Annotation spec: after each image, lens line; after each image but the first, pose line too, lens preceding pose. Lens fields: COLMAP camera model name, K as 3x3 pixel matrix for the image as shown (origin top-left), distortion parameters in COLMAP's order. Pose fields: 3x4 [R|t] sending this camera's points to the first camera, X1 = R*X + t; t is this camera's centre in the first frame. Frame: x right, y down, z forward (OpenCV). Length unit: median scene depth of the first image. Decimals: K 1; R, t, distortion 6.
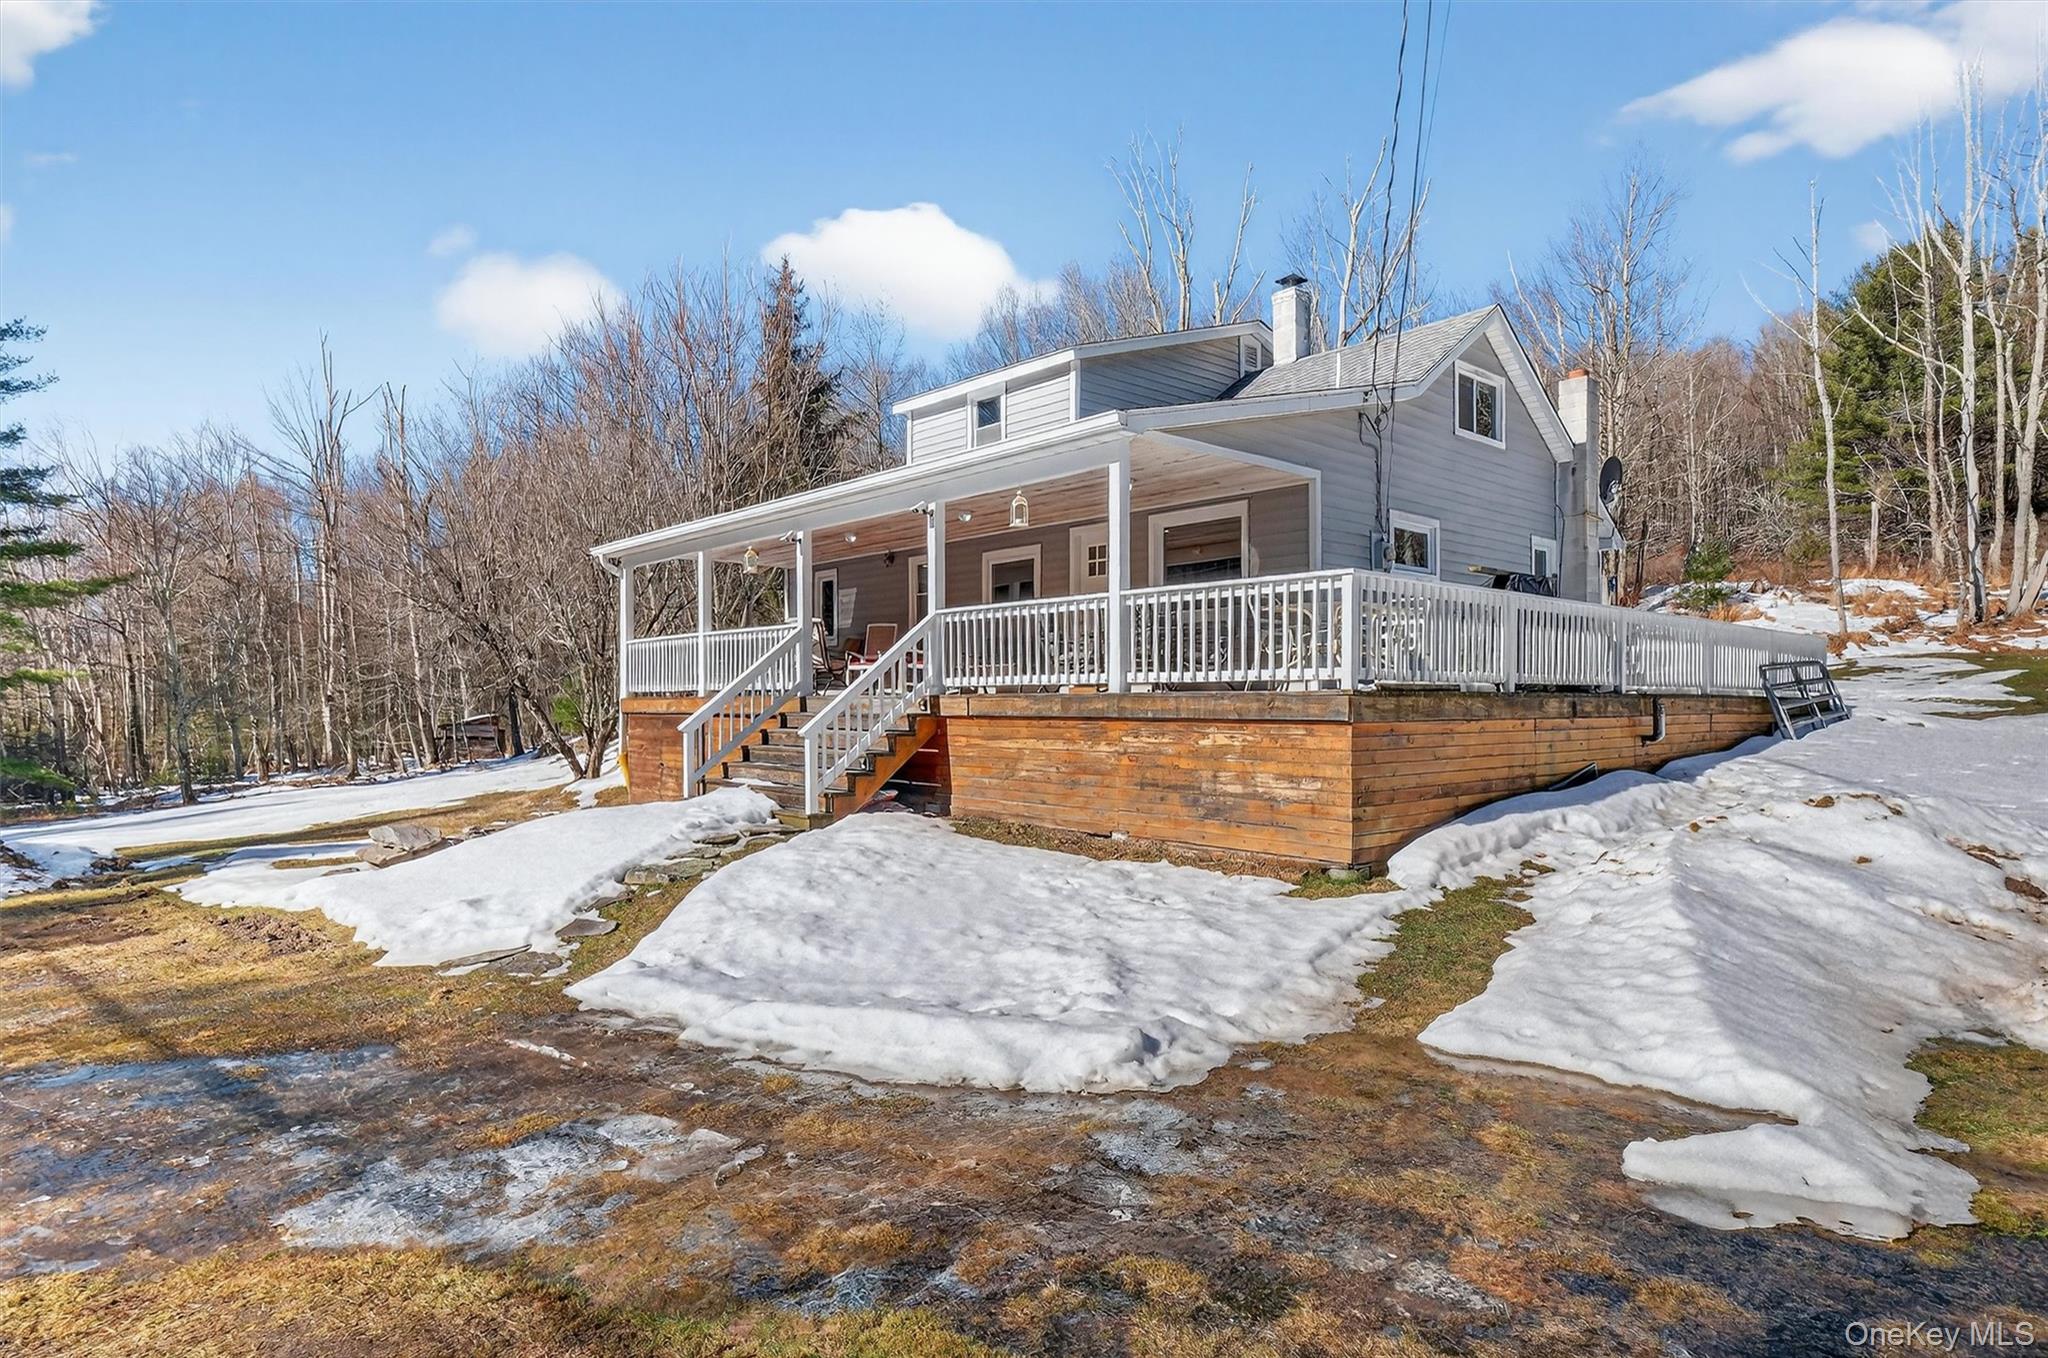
lens RADIAL K [[1131.8, 0, 1066.1], [0, 1131.8, 704.8], [0, 0, 1]] dist [0.000900, 0.001067]
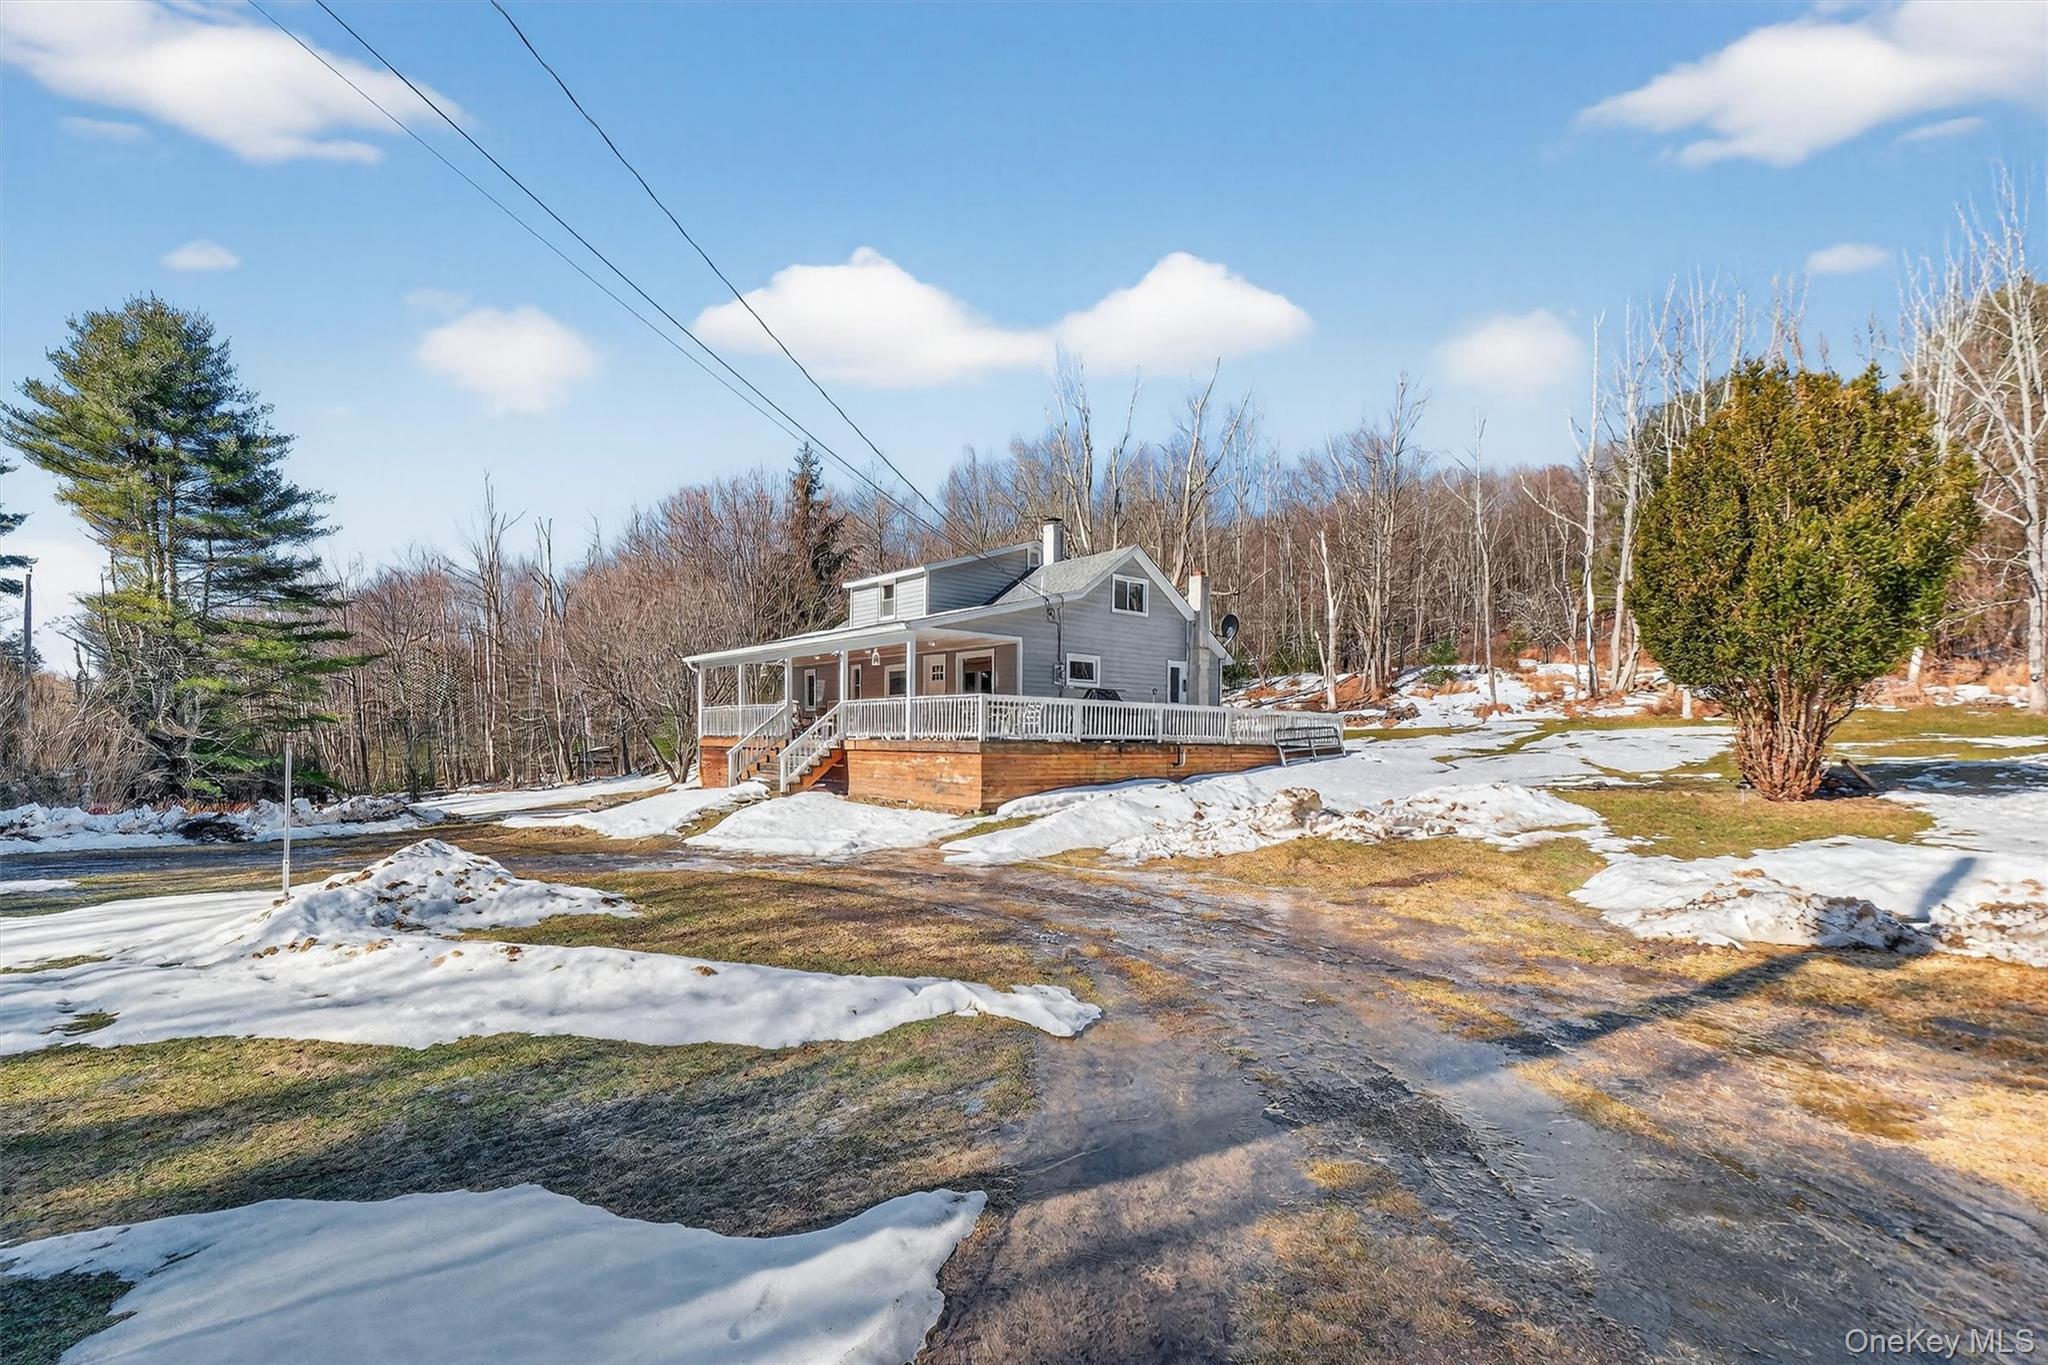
lens RADIAL K [[948.5, 0, 1029.7], [0, 948.5, 775.6], [0, 0, 1]] dist [0.001366, -0.000082]
pose [[0.999285, 0.014421, -0.034953, 0.253750], [-0.013267, 0.999366, 0.033030, -0.004017], [0.035407, -0.032542, 0.998843, -0.665768]]
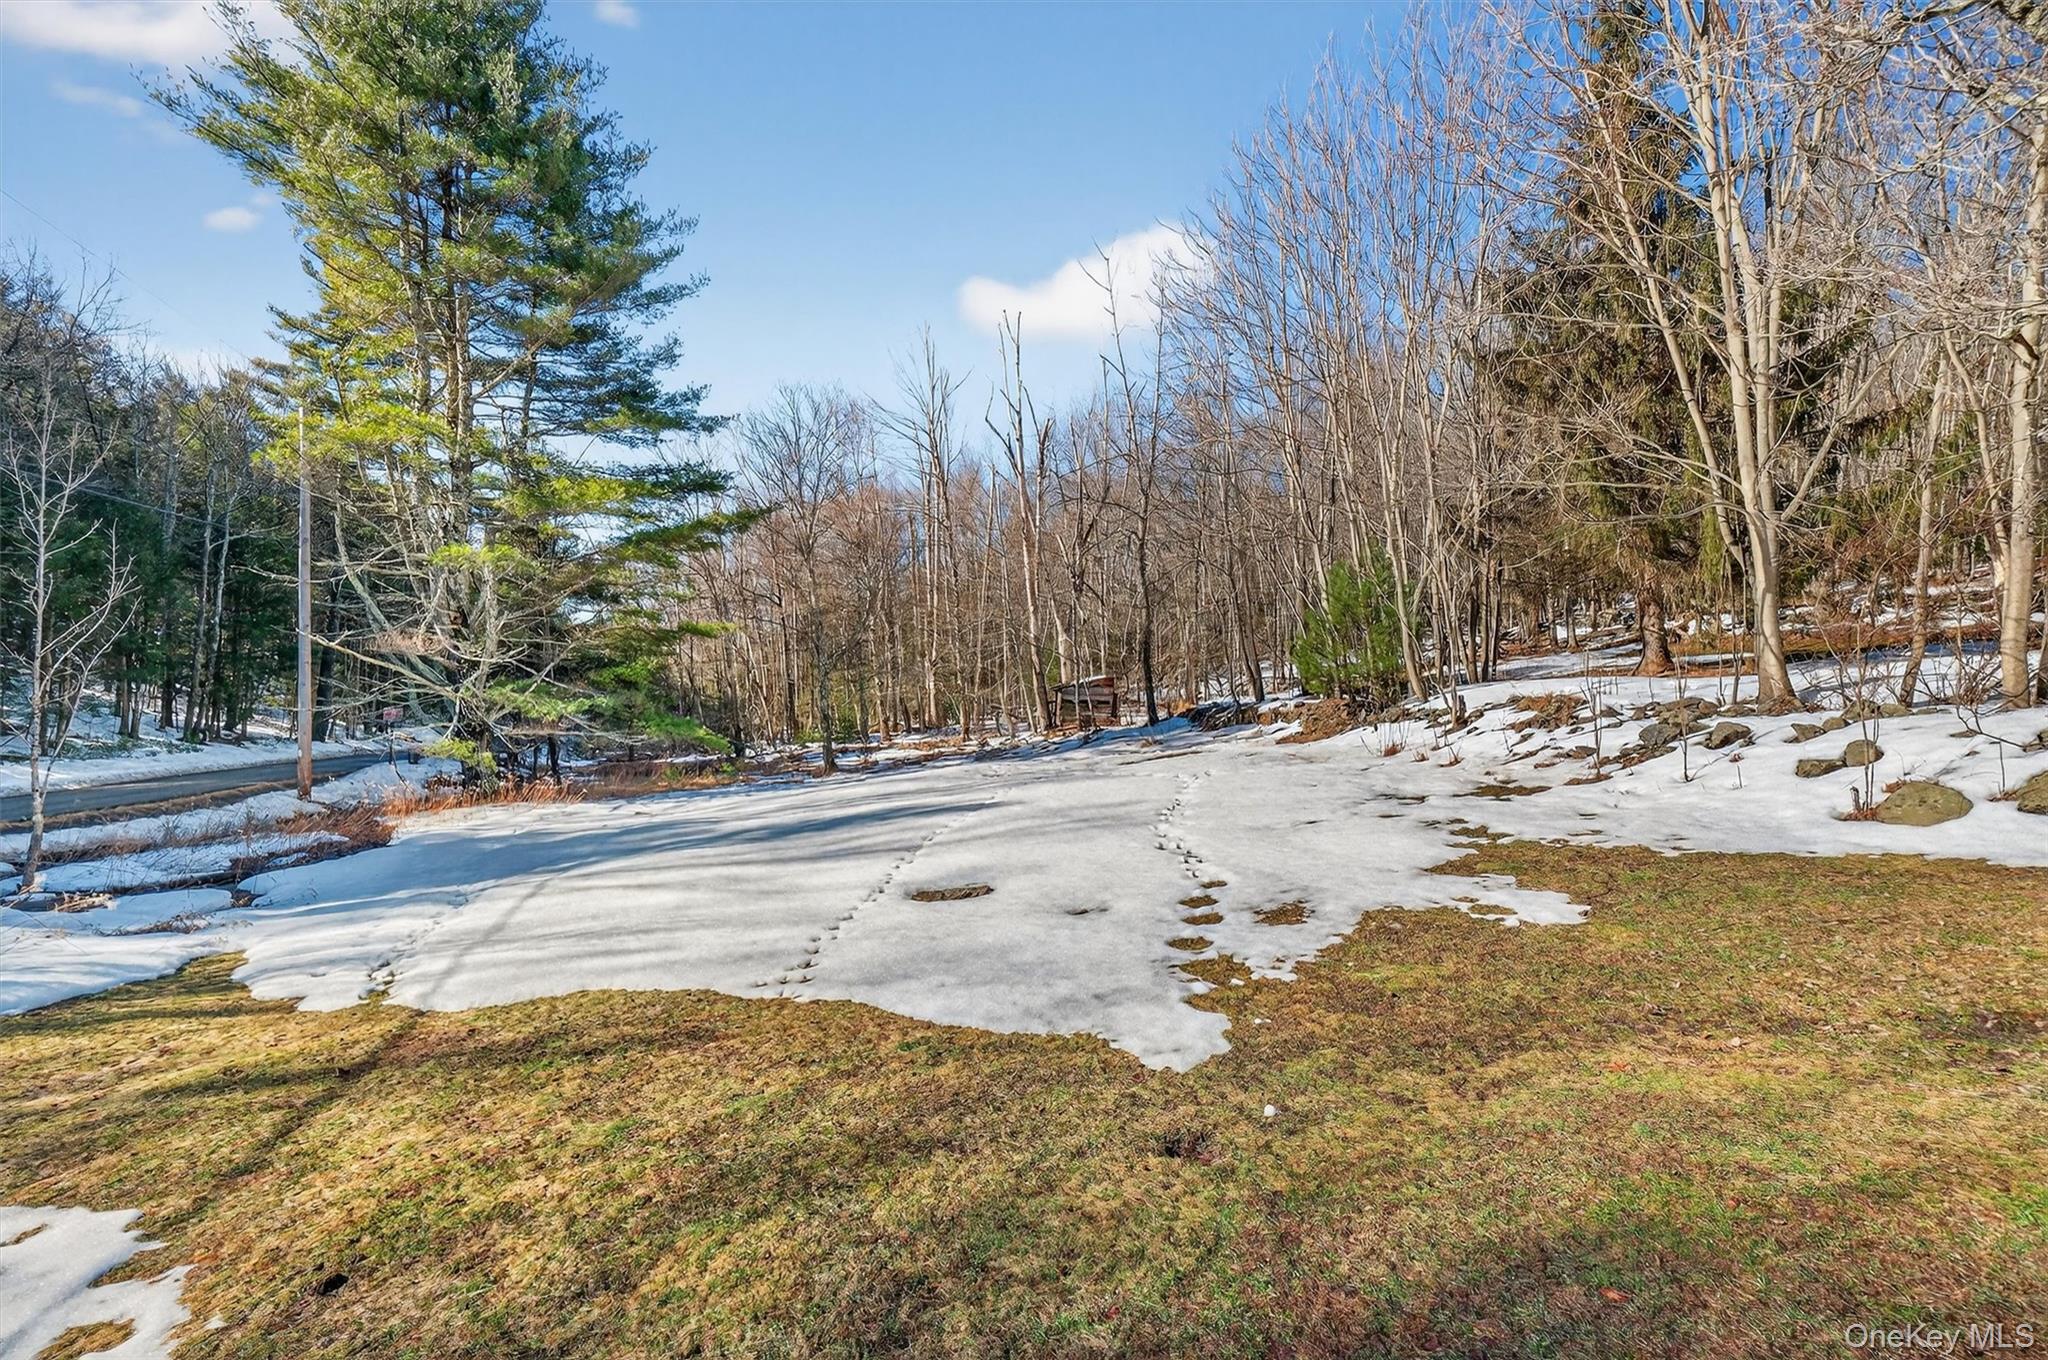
lens RADIAL K [[900.1, 0, 1024.0], [0, 900.1, 680.0], [0, 0, 1]] dist [0.001369, 0.000231]
pose [[0.903973, 0.000386, -0.427588, -0.890114], [-0.001759, 0.999994, -0.002817, 0.047914], [0.427585, 0.003299, 0.903969, 1.136153]]
